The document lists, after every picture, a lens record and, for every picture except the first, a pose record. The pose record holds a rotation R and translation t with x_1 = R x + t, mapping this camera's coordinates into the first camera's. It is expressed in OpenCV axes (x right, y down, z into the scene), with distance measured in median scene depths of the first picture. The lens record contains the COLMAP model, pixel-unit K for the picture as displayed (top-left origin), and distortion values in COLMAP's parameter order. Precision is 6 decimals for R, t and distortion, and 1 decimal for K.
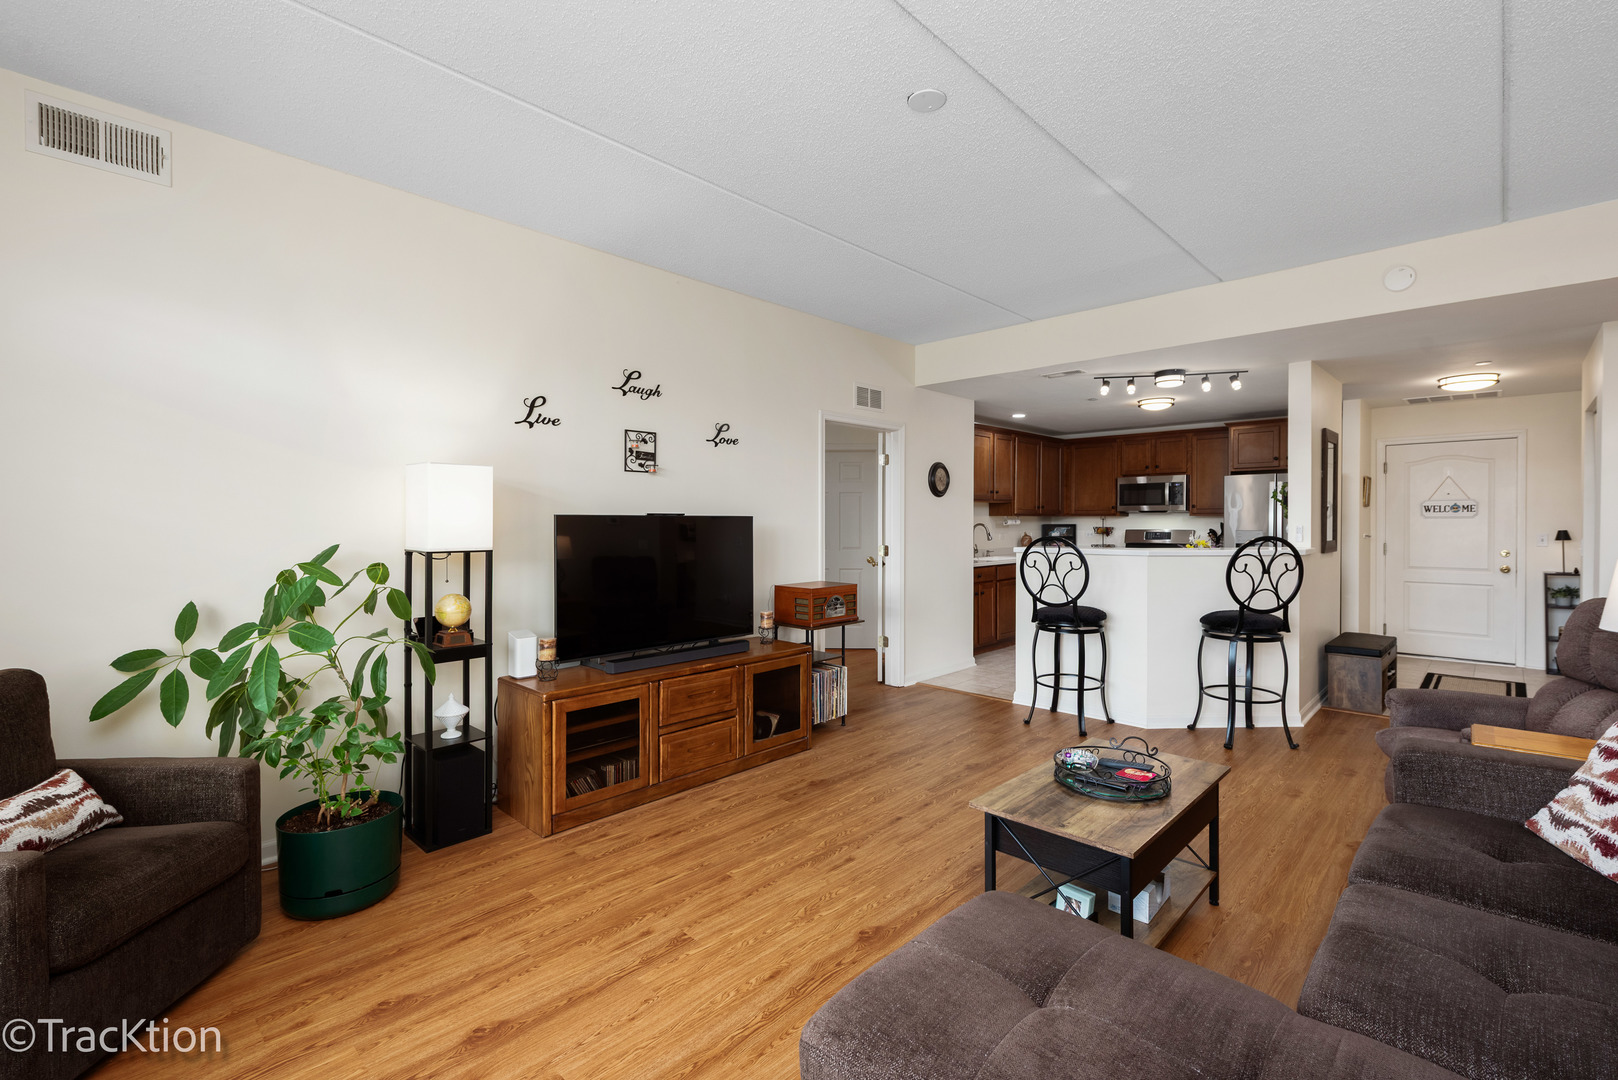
lens RADIAL K [[724.8, 0, 812.3], [0, 724.8, 525.5], [0, 0, 1]] dist [0.008987, -0.000645]
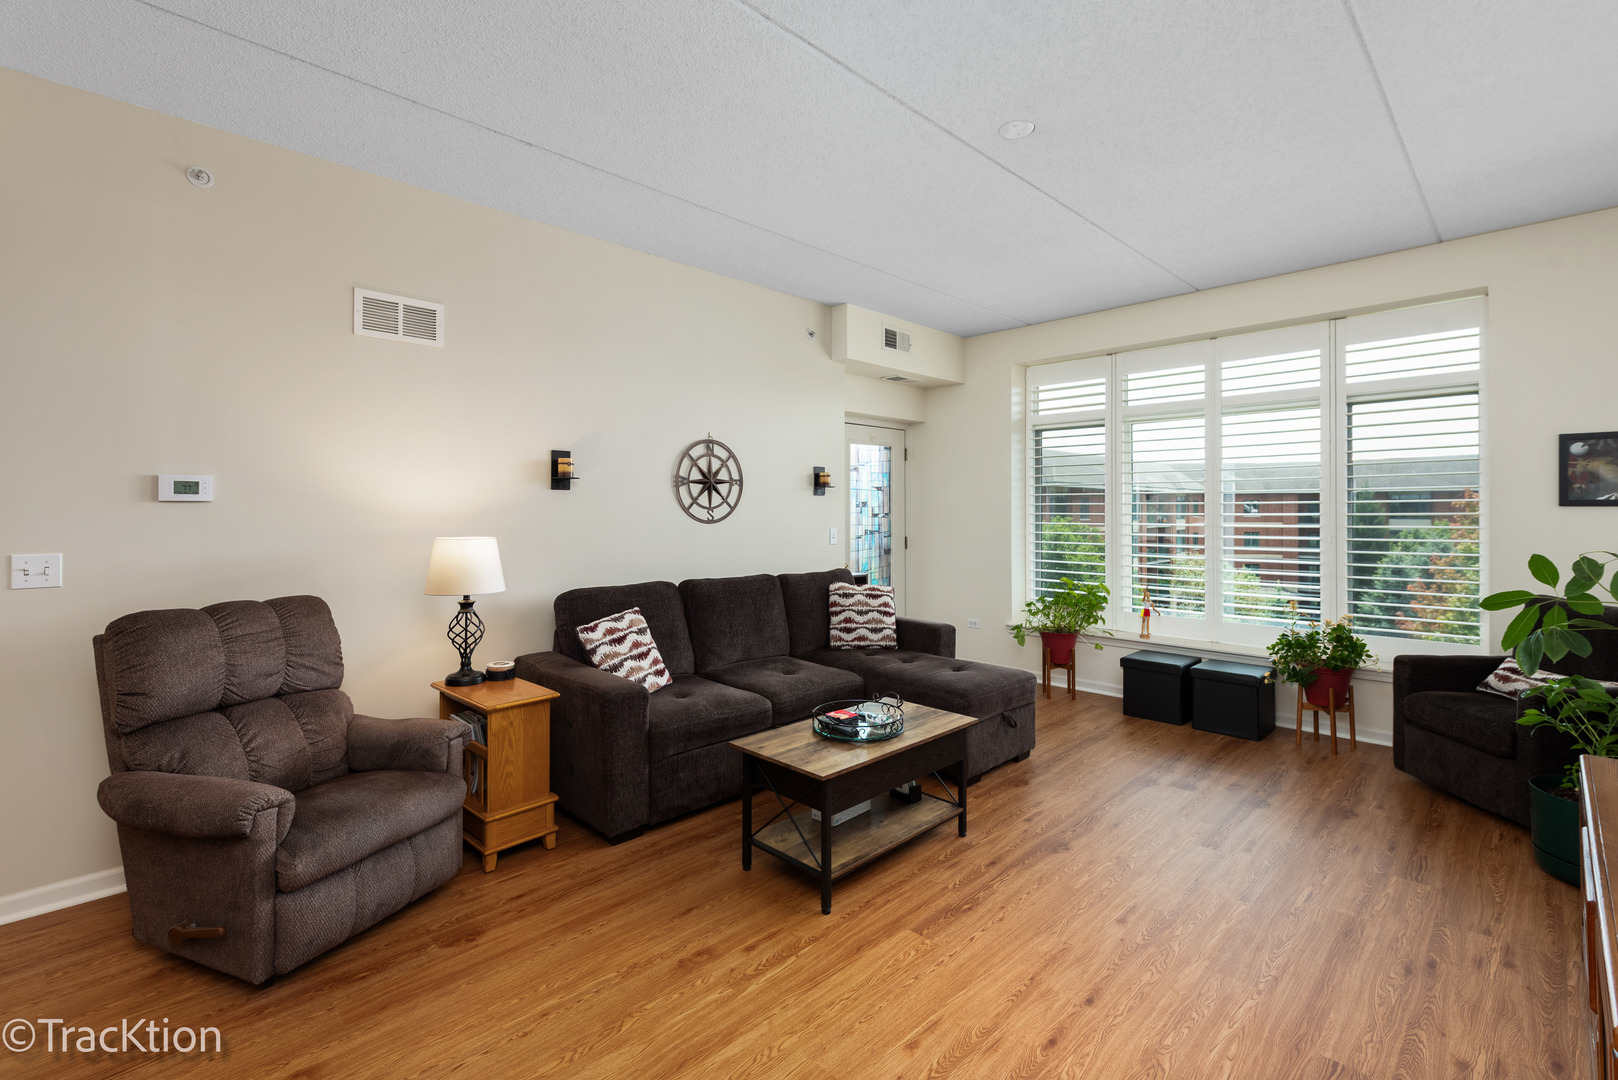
lens RADIAL K [[724.8, 0, 823.8], [0, 724.8, 498.7], [0, 0, 1]] dist [0.008987, -0.000645]
pose [[-0.999924, -0.000951, 0.012284, 0.291755], [-0.001003, 0.999990, -0.004254, -0.009127], [-0.012280, -0.004266, -0.999915, 1.410283]]
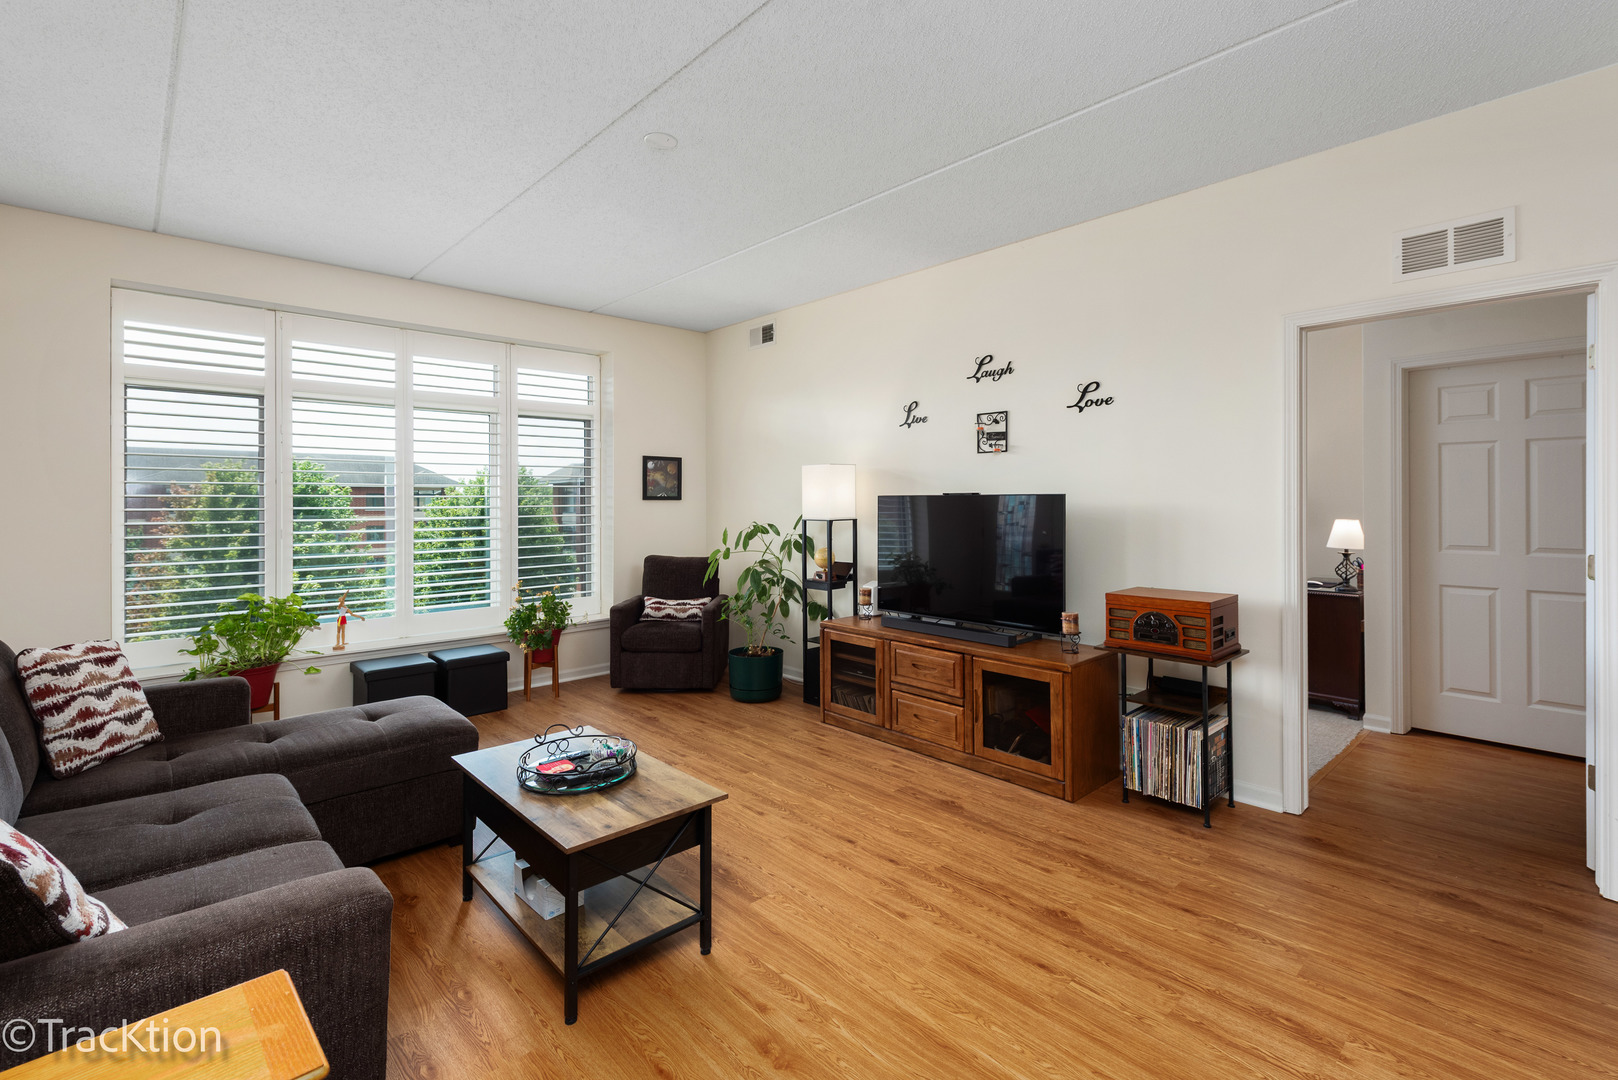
lens RADIAL K [[724.8, 0, 820.3], [0, 724.8, 504.5], [0, 0, 1]] dist [0.008987, -0.000645]
pose [[-0.055454, 0.002531, -0.998458, 0.866922], [-0.006340, 0.999976, 0.002887, -0.001901], [0.998441, 0.006490, -0.055436, 0.884535]]
